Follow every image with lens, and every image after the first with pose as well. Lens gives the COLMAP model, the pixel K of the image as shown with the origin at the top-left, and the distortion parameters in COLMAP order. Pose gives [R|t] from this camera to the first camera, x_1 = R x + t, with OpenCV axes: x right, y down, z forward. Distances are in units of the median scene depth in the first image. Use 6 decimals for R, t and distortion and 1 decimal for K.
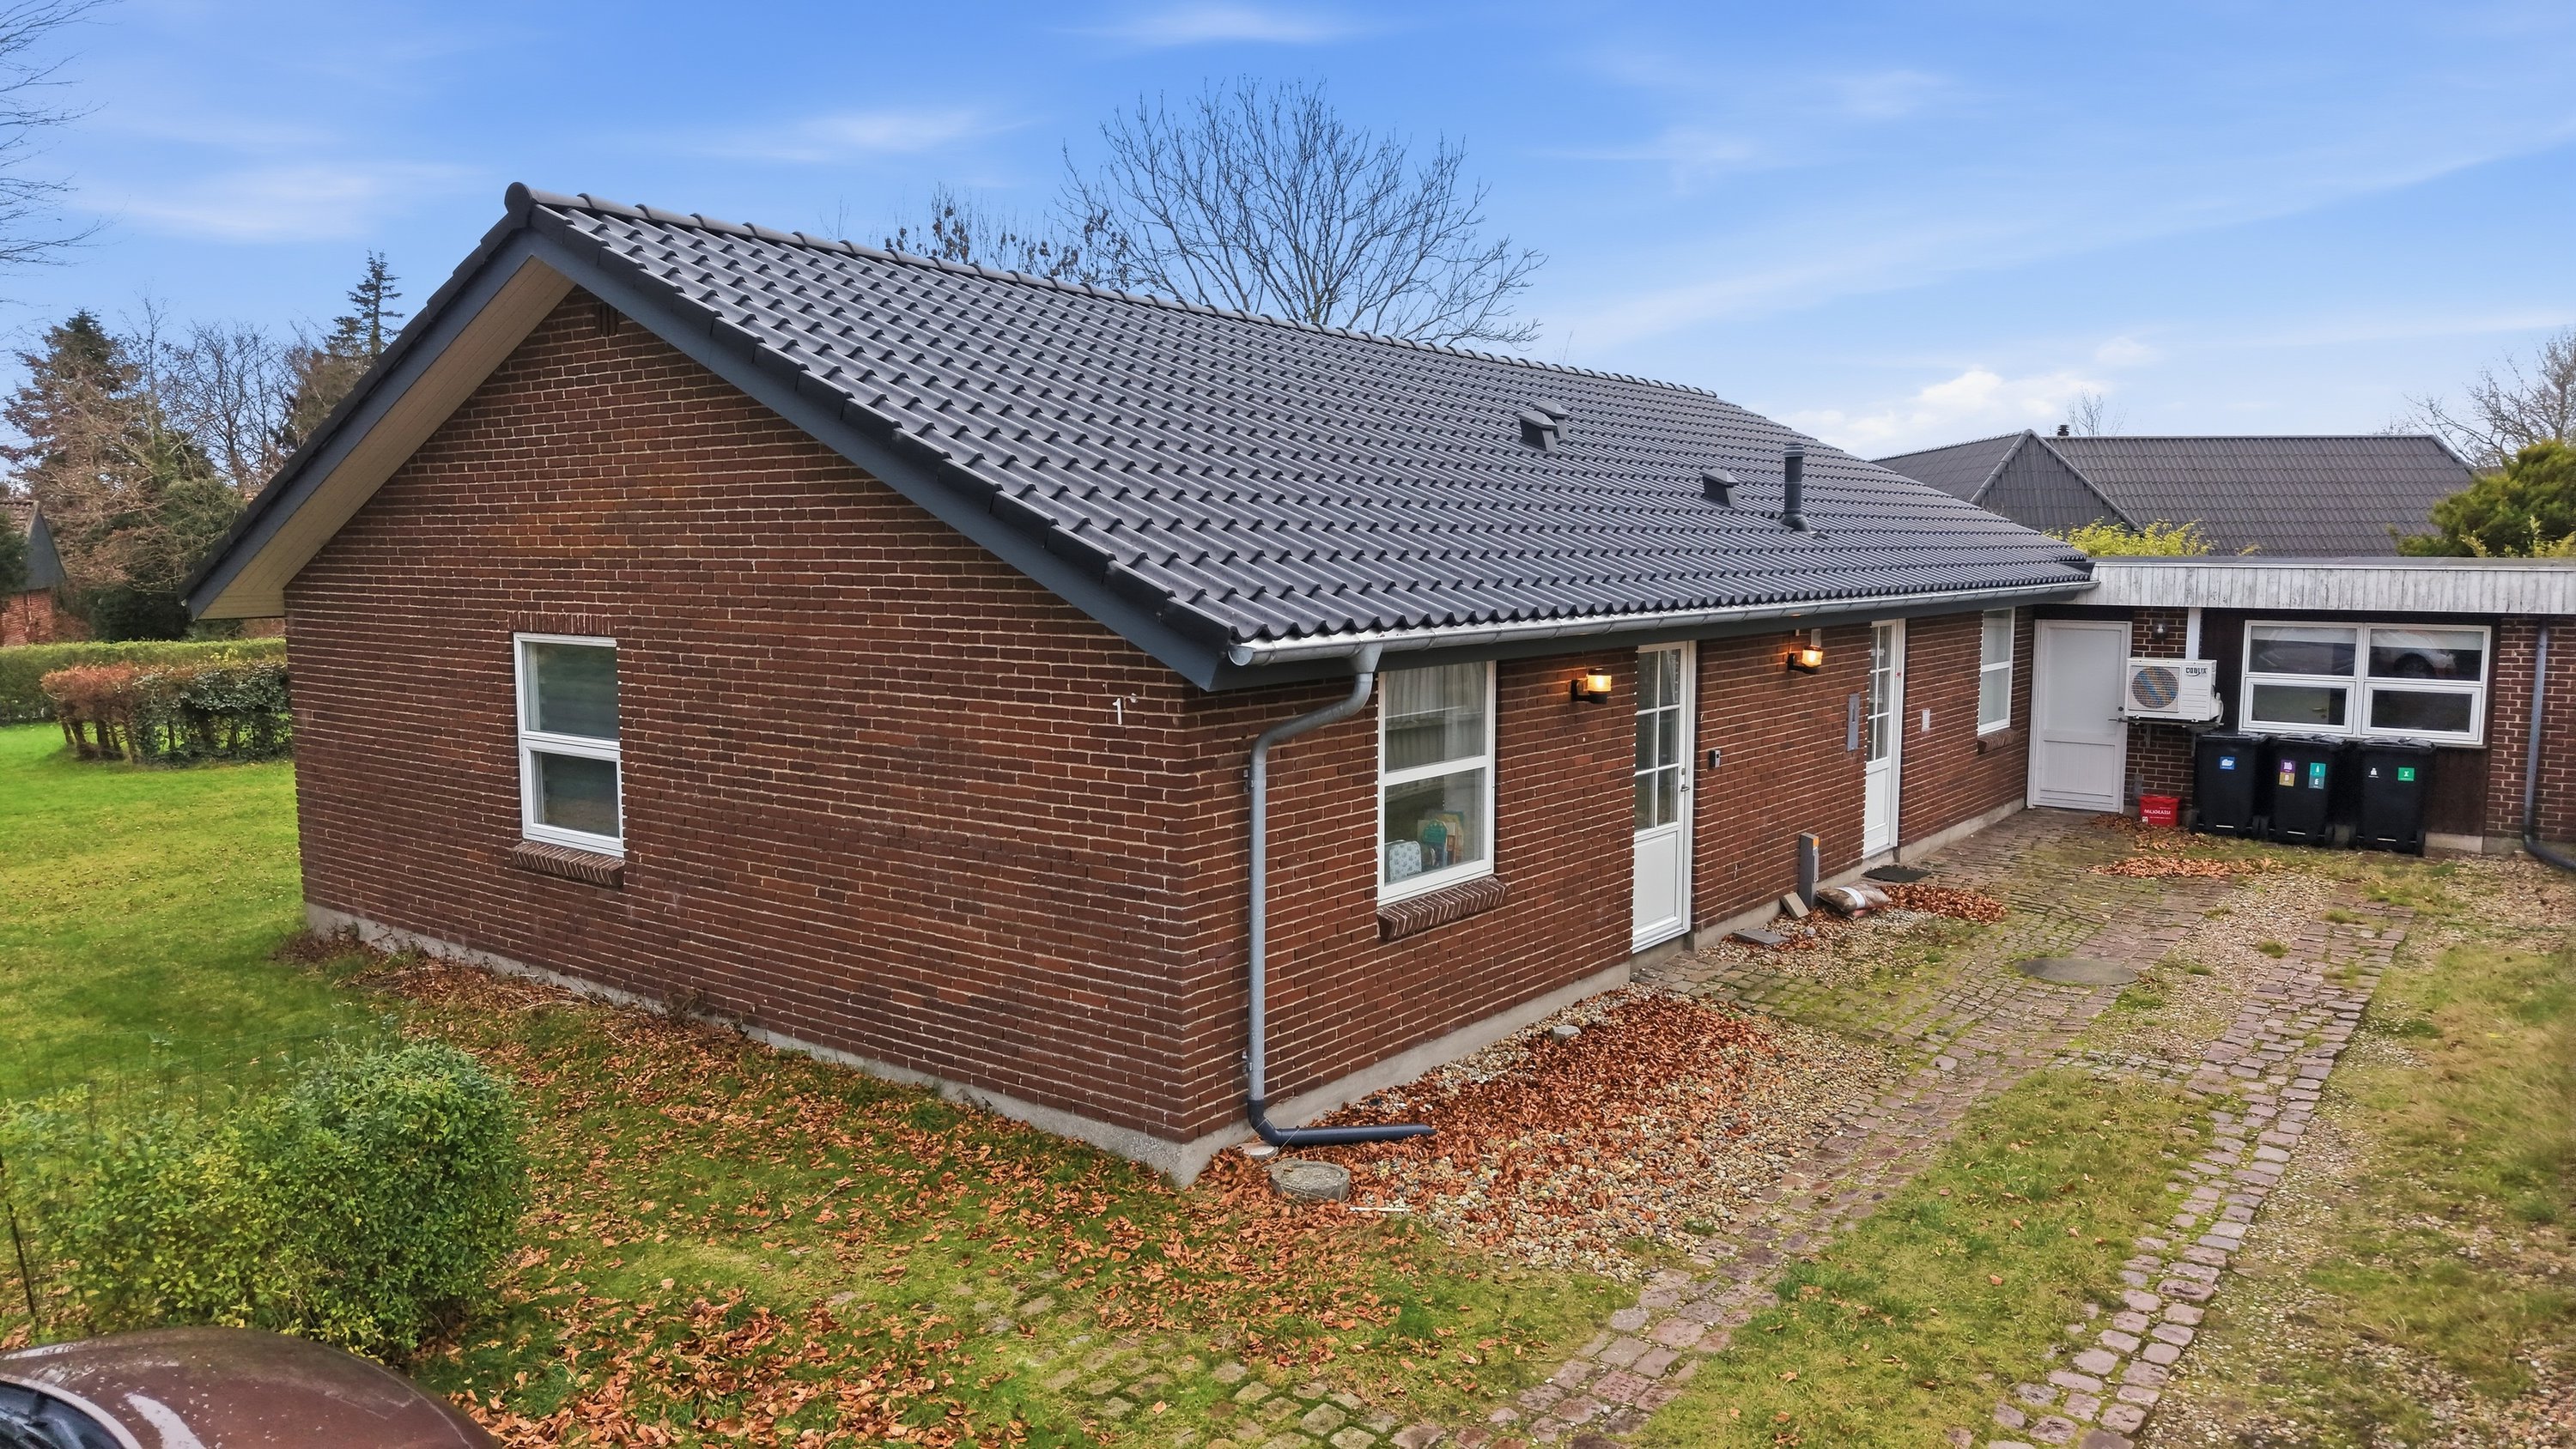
lens RADIAL K [[1739.6, 0, 1290.4], [0, 1739.6, 754.1], [0, 0, 1]] dist [0.013493, -0.006139]
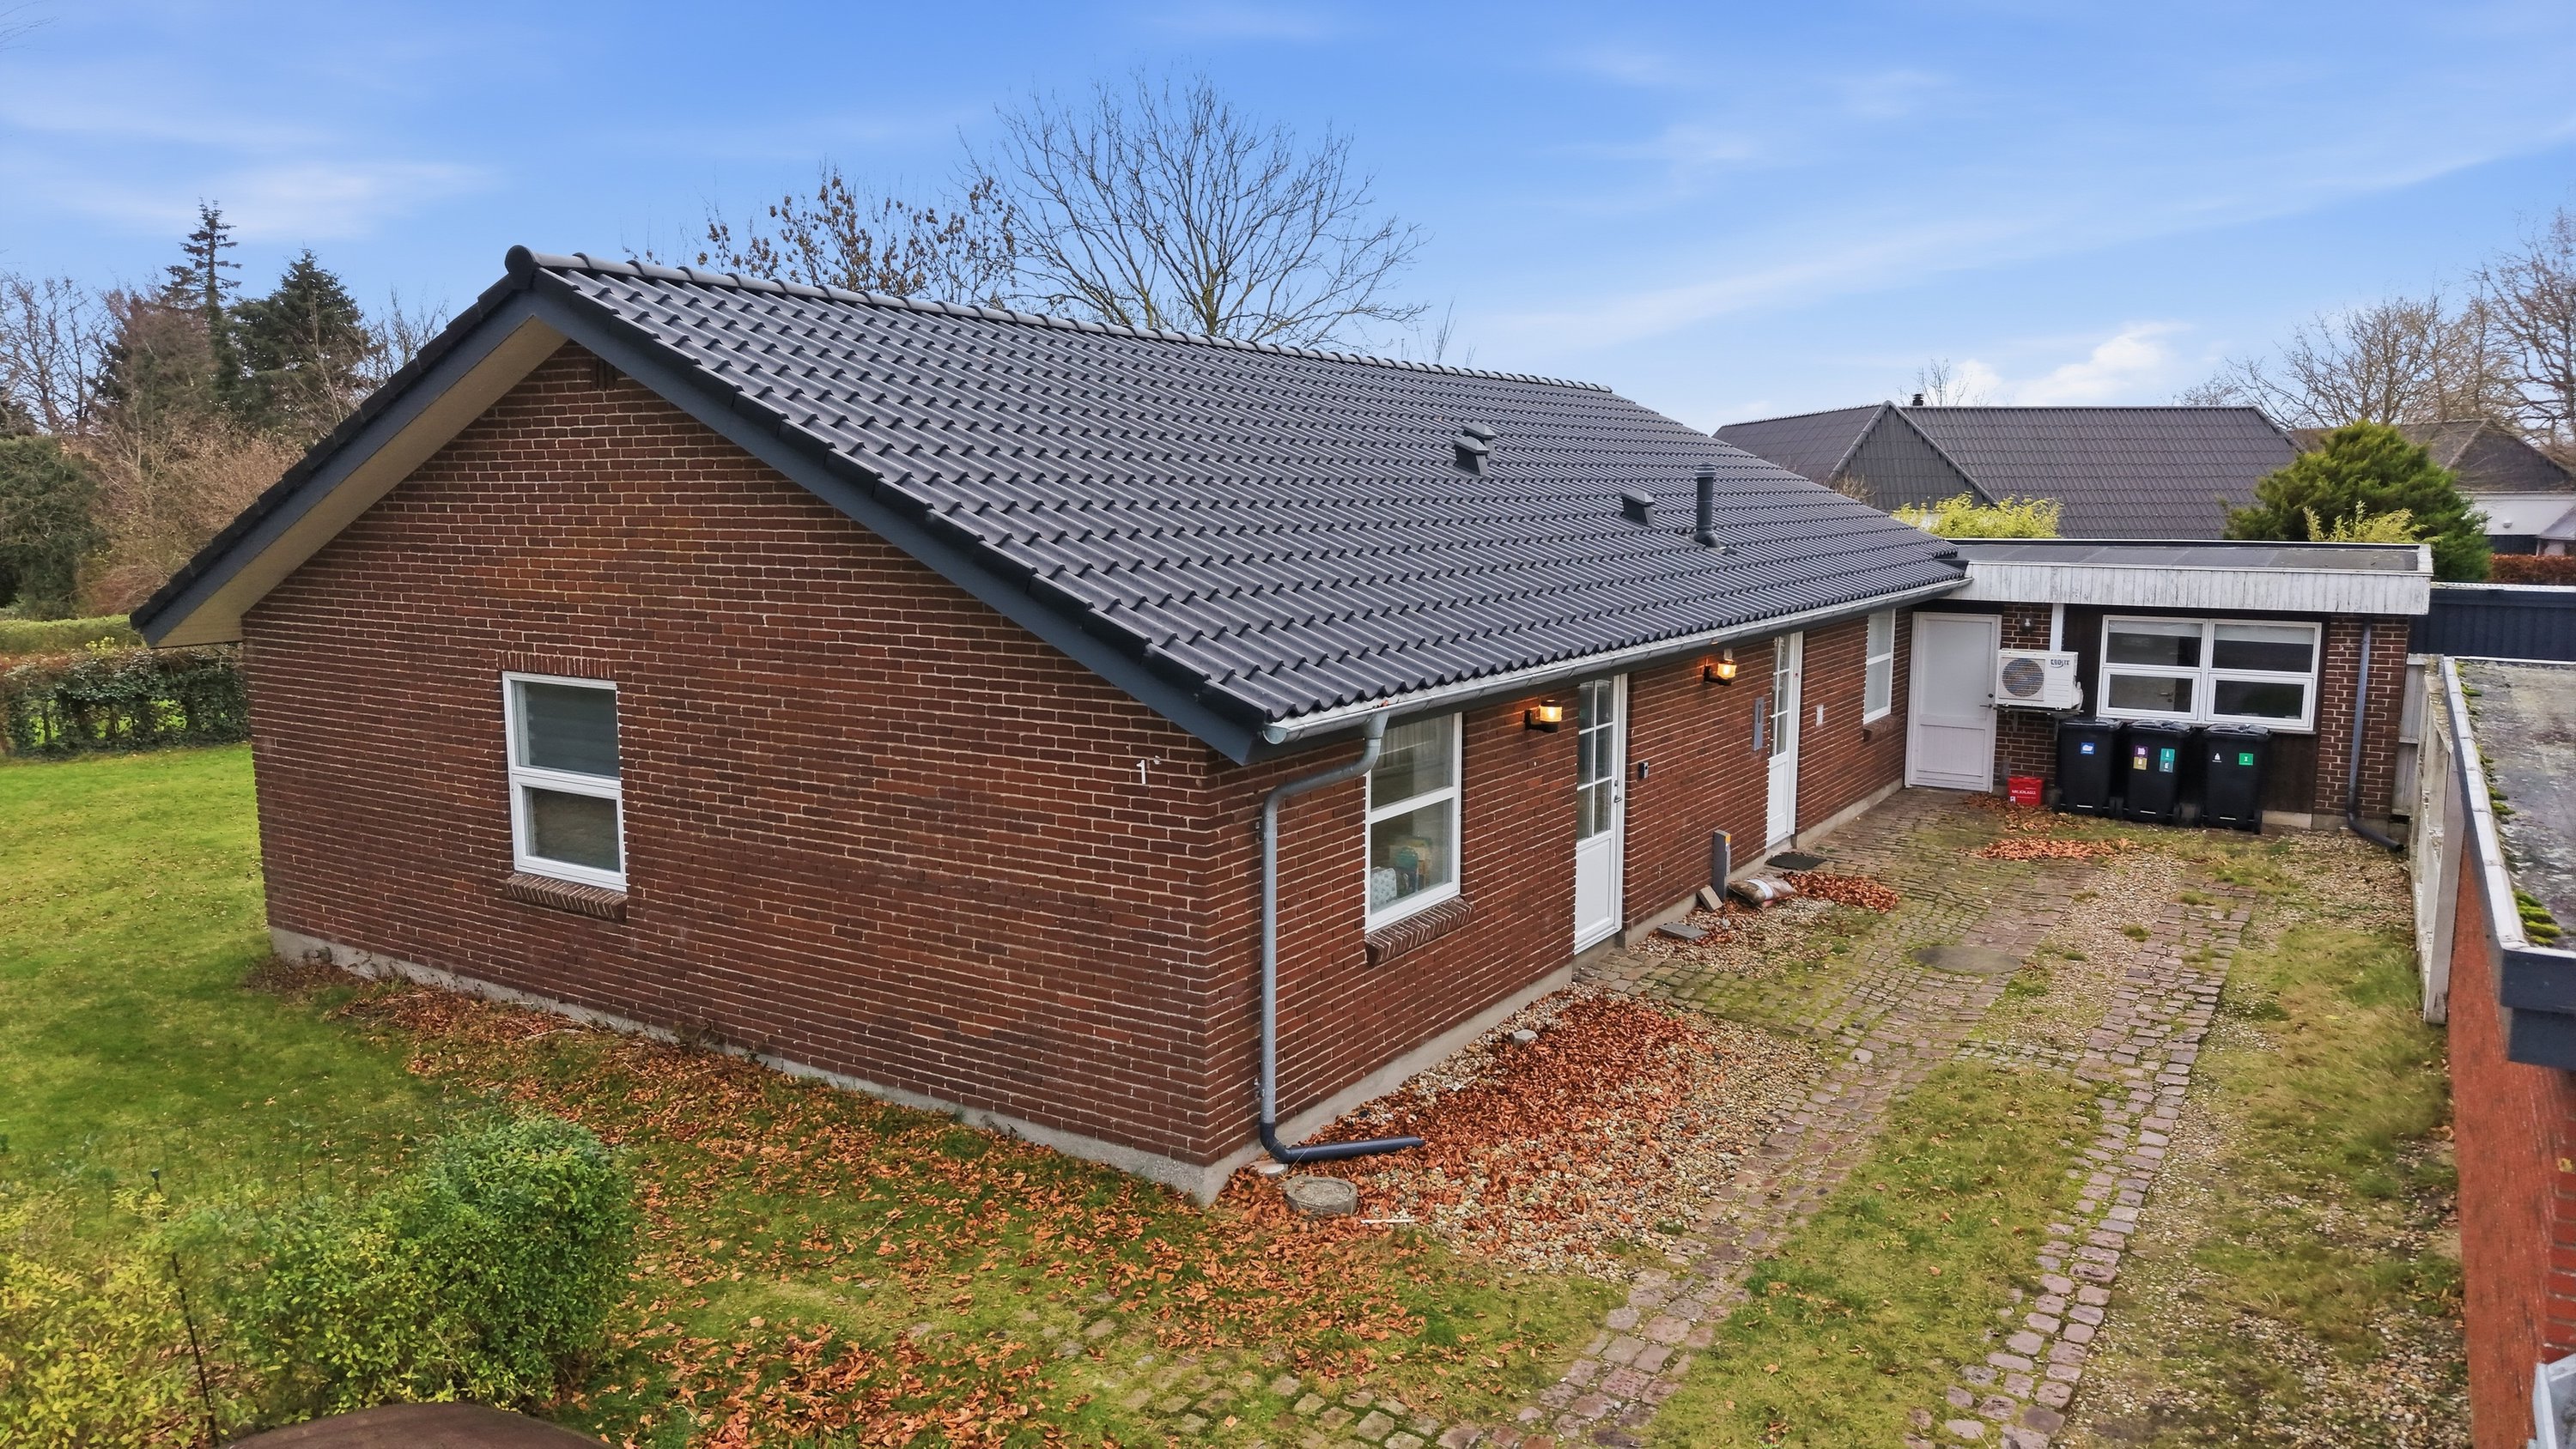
lens RADIAL K [[1731.5, 0, 1298.9], [0, 1731.5, 756.4], [0, 0, 1]] dist [0.021786, -0.019869]
pose [[0.996617, -0.012436, 0.081242, -0.079248], [0.009792, 0.999412, 0.032856, -0.061297], [-0.081603, -0.031950, 0.996153, -0.071621]]
